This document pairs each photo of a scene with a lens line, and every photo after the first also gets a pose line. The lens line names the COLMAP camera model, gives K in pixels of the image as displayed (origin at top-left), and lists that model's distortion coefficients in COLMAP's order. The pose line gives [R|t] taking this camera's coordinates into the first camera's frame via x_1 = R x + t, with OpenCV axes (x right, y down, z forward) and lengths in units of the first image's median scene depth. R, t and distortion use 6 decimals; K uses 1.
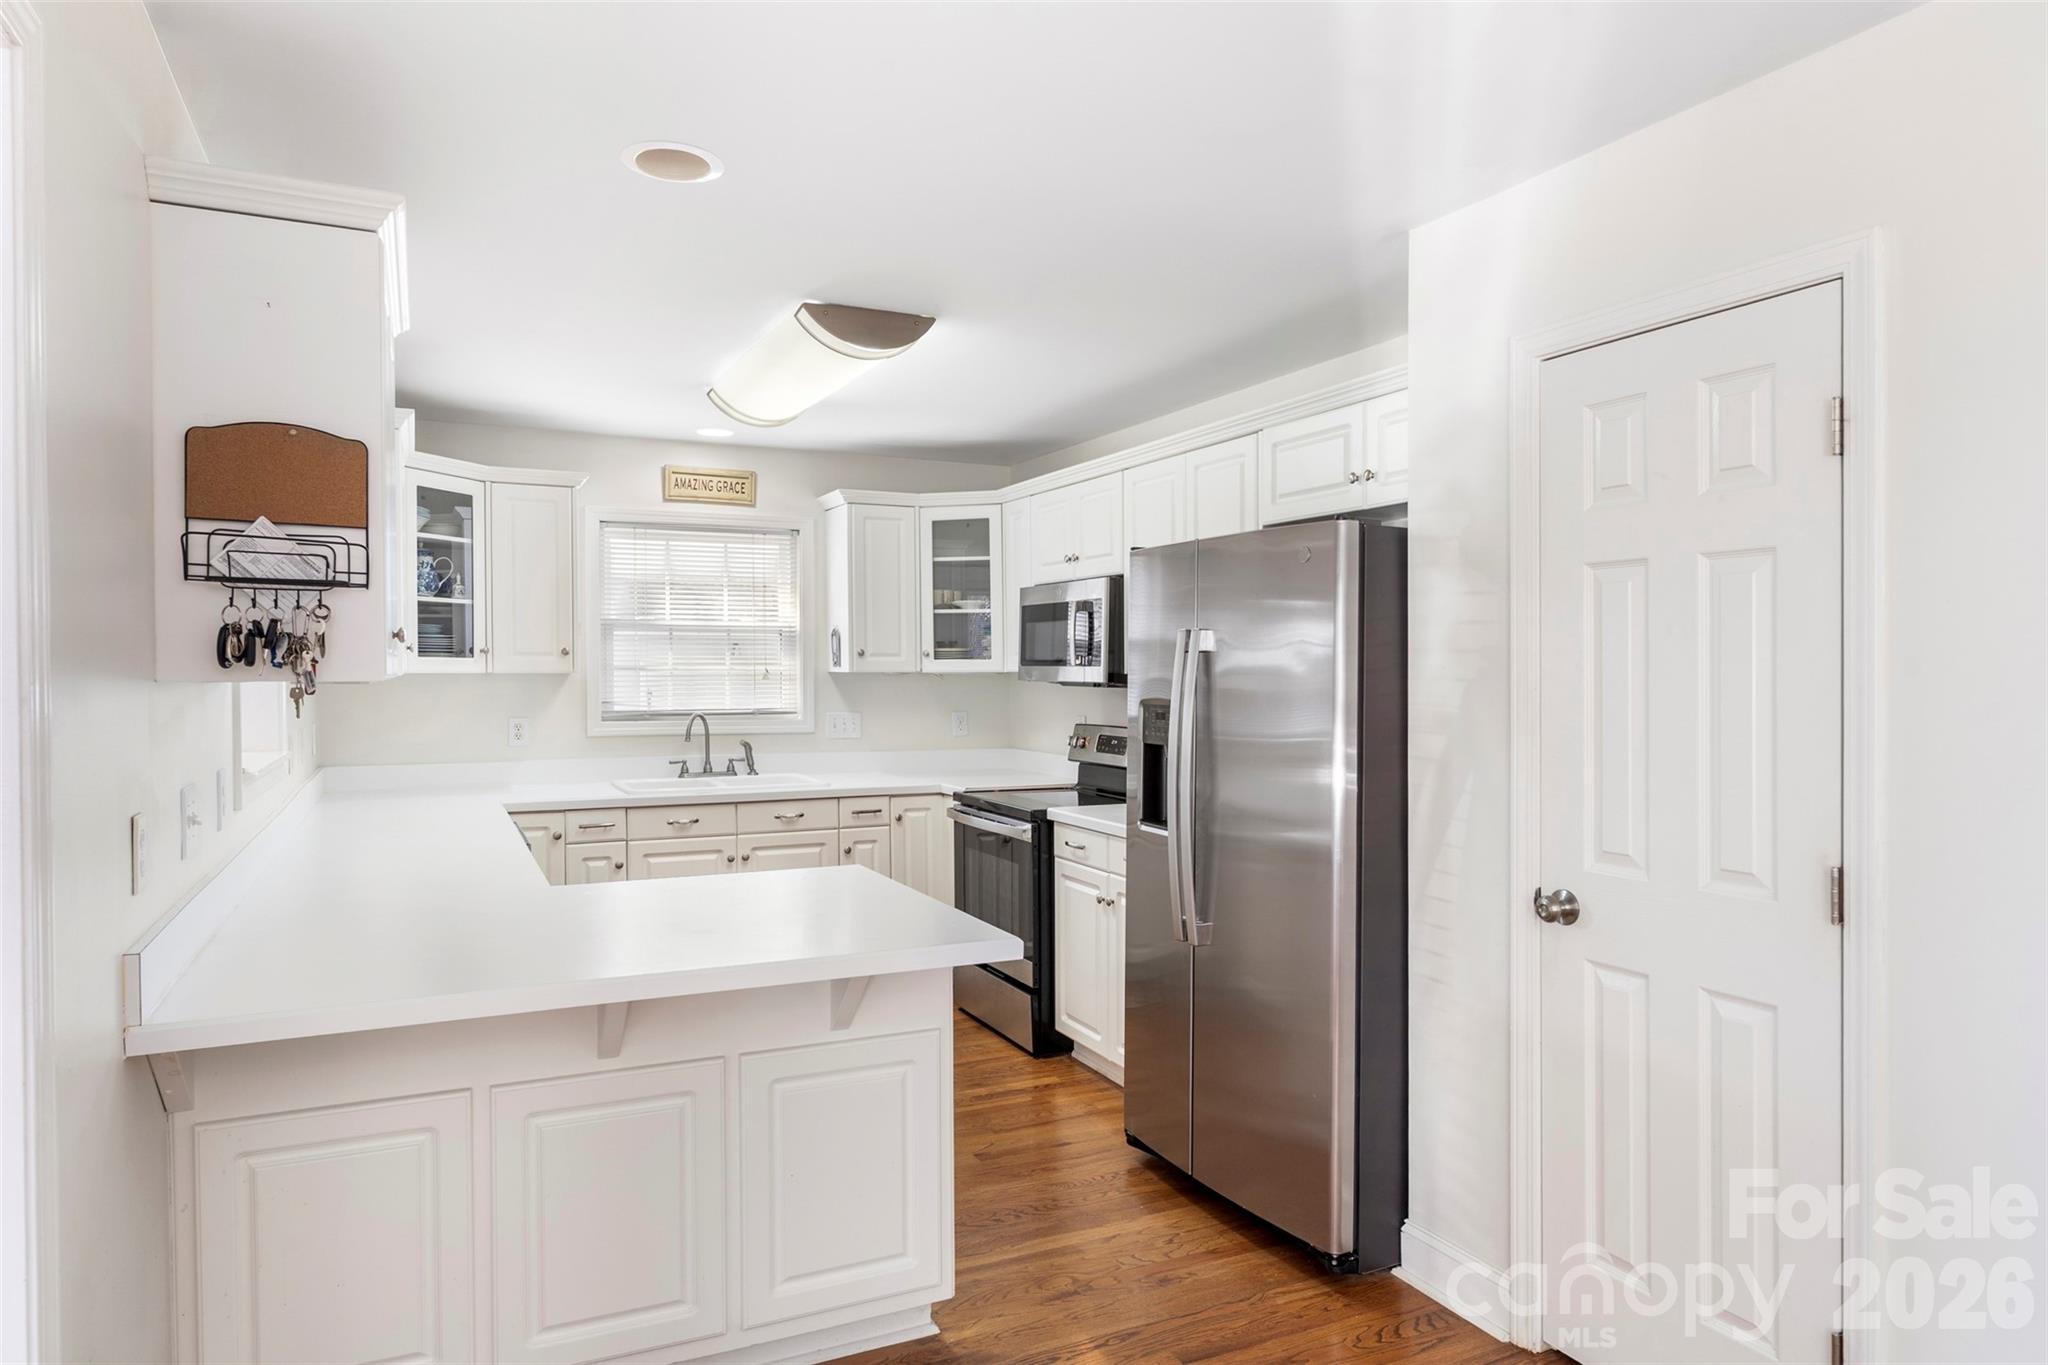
lens RADIAL K [[1251.8, 0, 1019.5], [0, 1251.8, 680.8], [0, 0, 1]] dist [-0.000173, 0.001277]
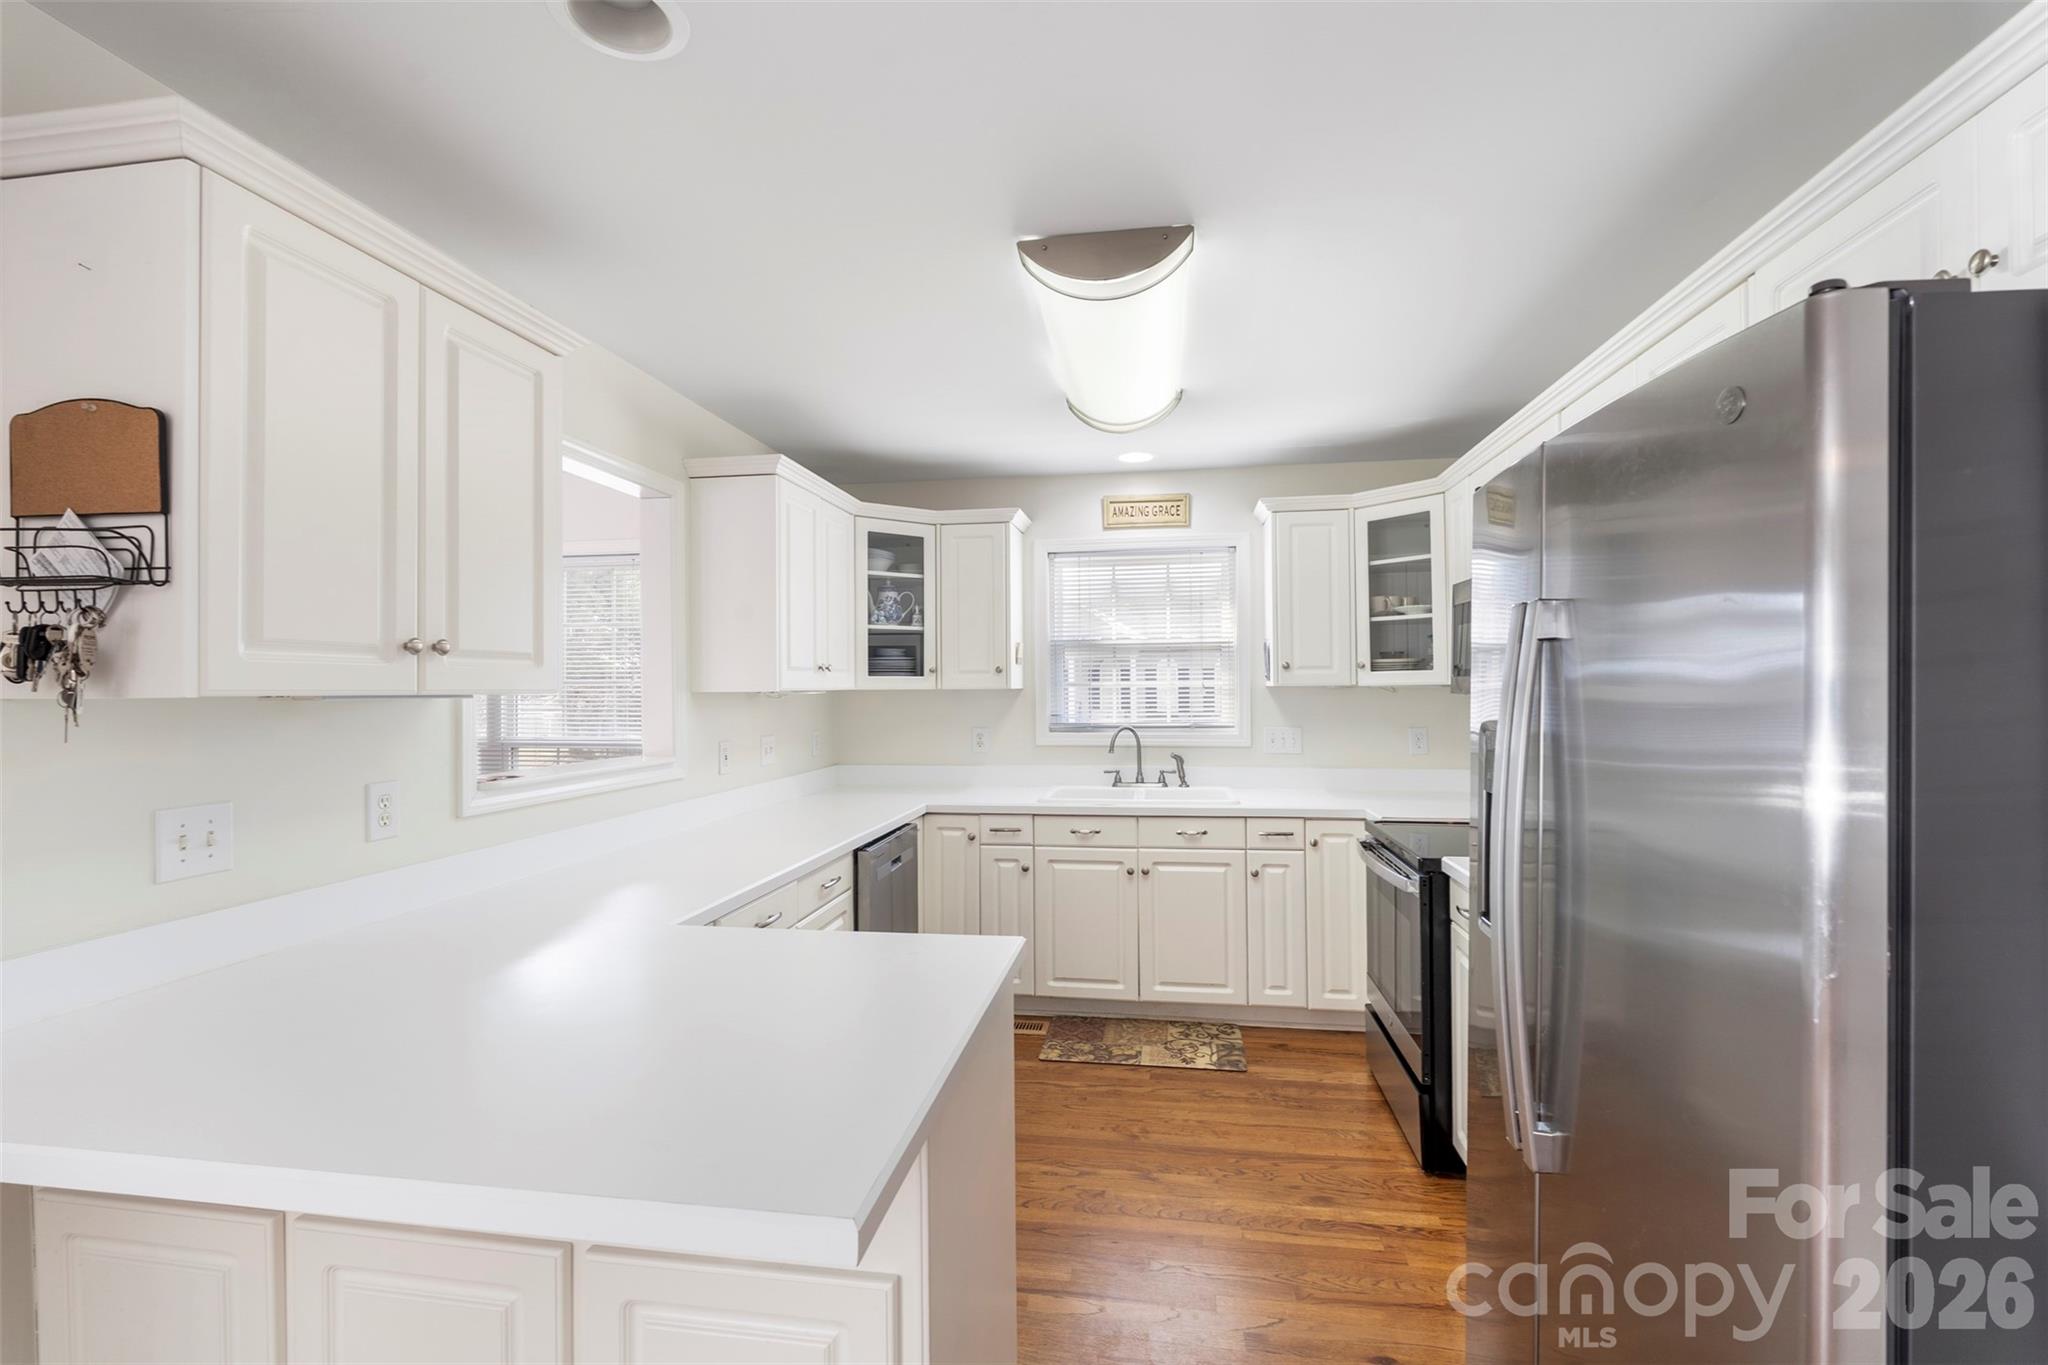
lens RADIAL K [[913.2, 0, 1018.1], [0, 913.2, 689.2], [0, 0, 1]] dist [-0.003849, 0.000770]
pose [[0.819320, -0.007088, -0.573293, 0.108167], [0.002865, 0.999962, -0.008269, 0.000704], [0.573330, 0.005132, 0.819309, 0.311752]]
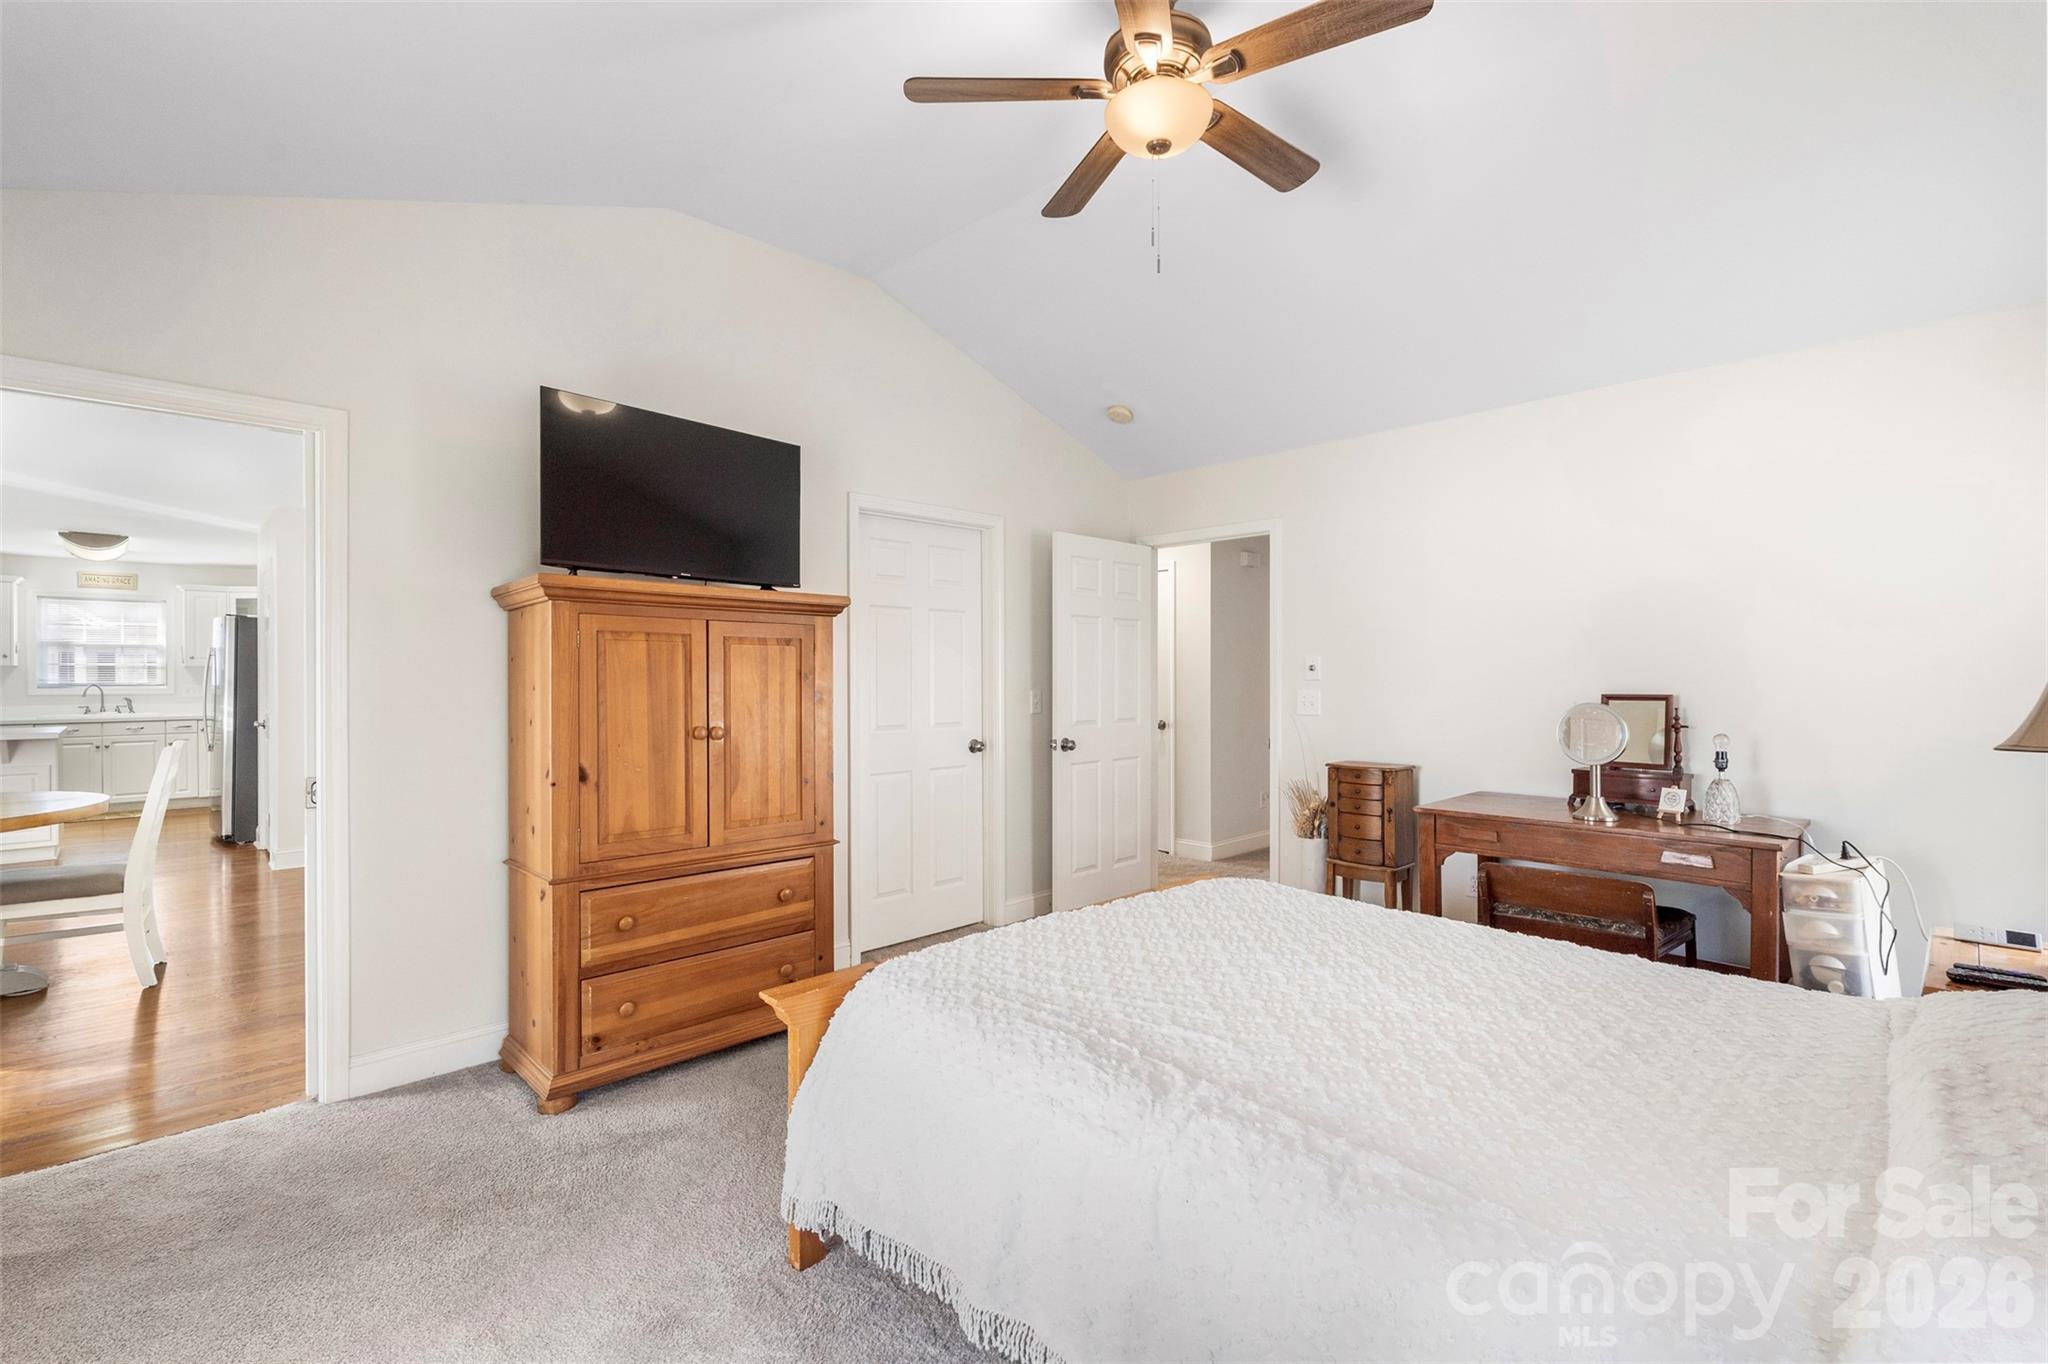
lens RADIAL K [[913.2, 0, 1020.9], [0, 913.2, 681.5], [0, 0, 1]] dist [-0.003849, 0.000770]
pose [[0.948496, -0.002975, 0.316776, 0.773247], [0.003297, 0.999994, -0.000478, 0.026155], [-0.316772, 0.001497, 0.948500, -1.024614]]
